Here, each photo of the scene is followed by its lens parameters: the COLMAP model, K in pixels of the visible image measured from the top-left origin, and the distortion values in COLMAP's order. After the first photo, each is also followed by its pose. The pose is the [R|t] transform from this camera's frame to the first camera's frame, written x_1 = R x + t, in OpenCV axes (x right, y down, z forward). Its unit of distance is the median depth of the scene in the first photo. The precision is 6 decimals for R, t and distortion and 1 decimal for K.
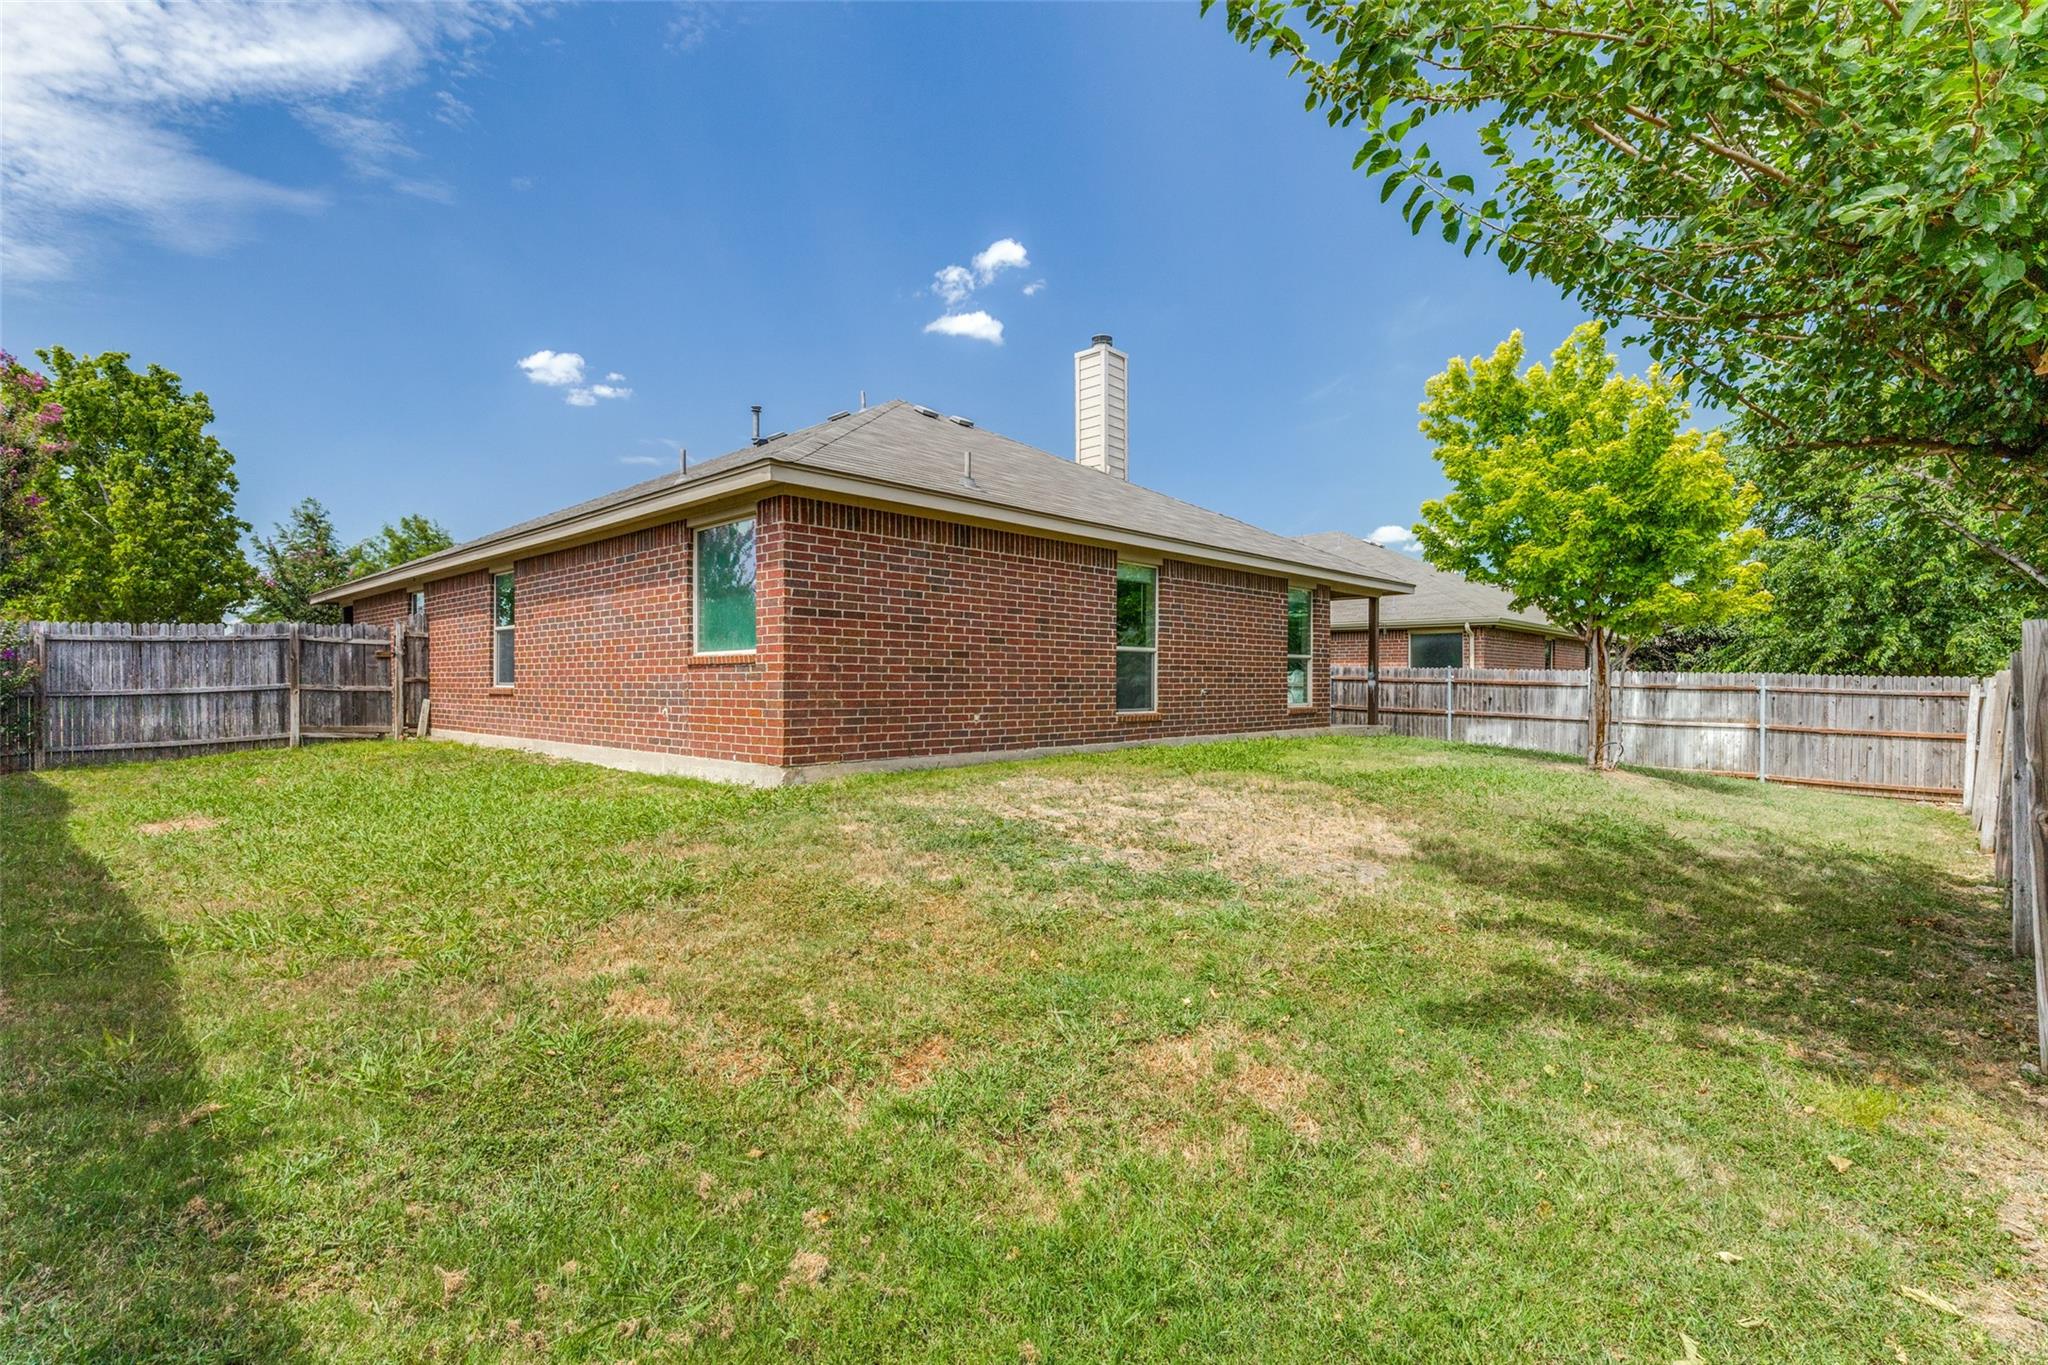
lens RADIAL K [[887.0, 0, 1028.5], [0, 887.0, 675.8], [0, 0, 1]] dist [0.008625, 0.000055]
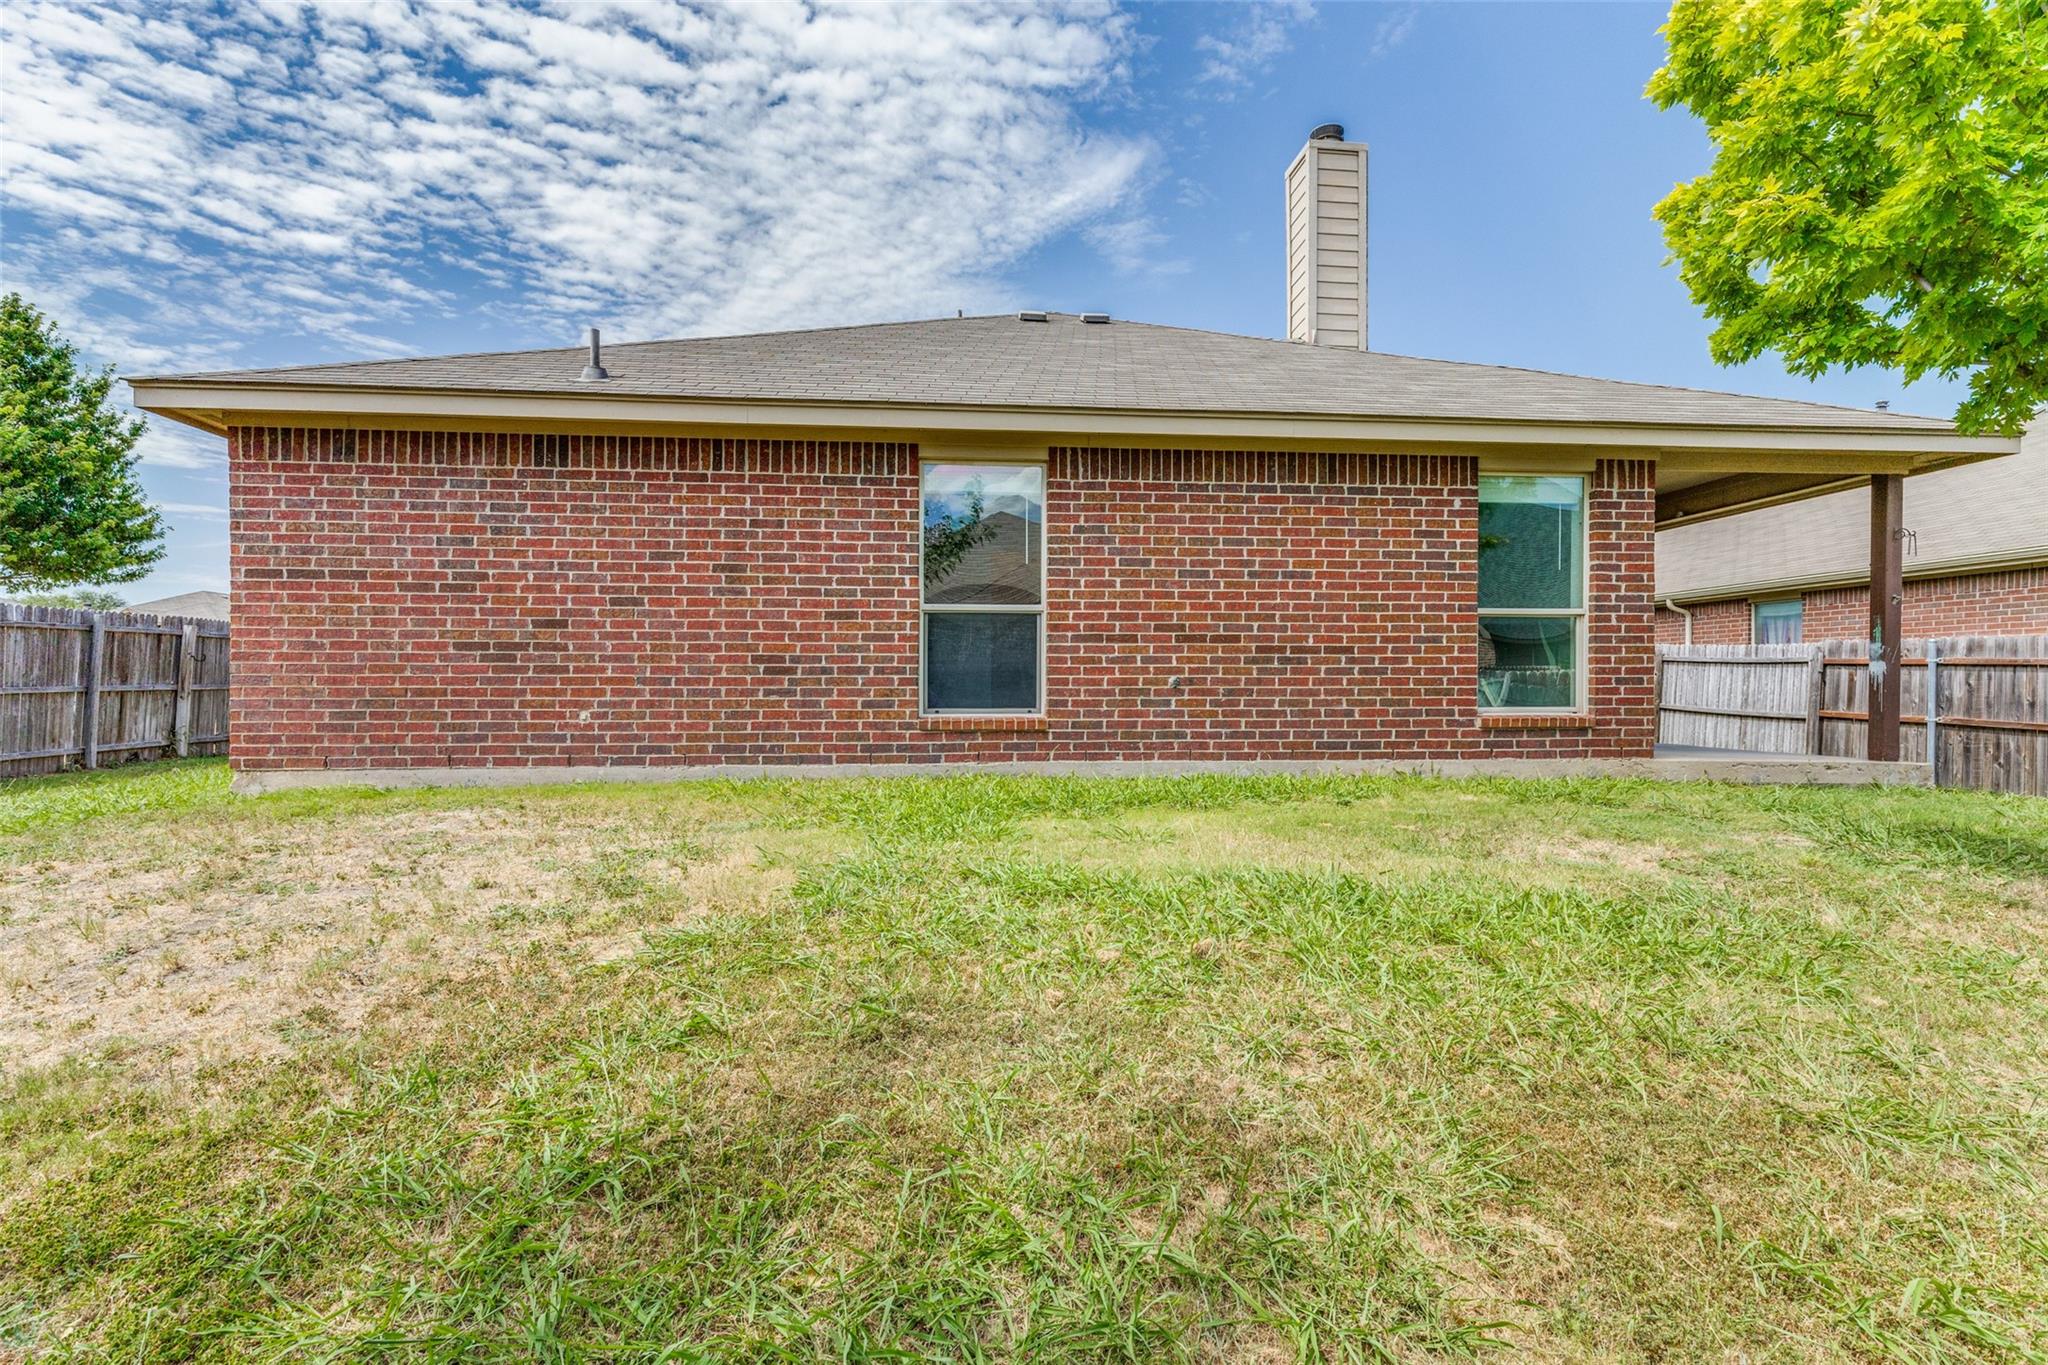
lens RADIAL K [[887.0, 0, 1028.5], [0, 887.0, 675.8], [0, 0, 1]] dist [0.008625, 0.000055]
pose [[0.766119, 0.001521, -0.642696, 0.612421], [0.006106, 0.999935, 0.009646, 0.011407], [0.642669, -0.011315, 0.766060, 0.663867]]
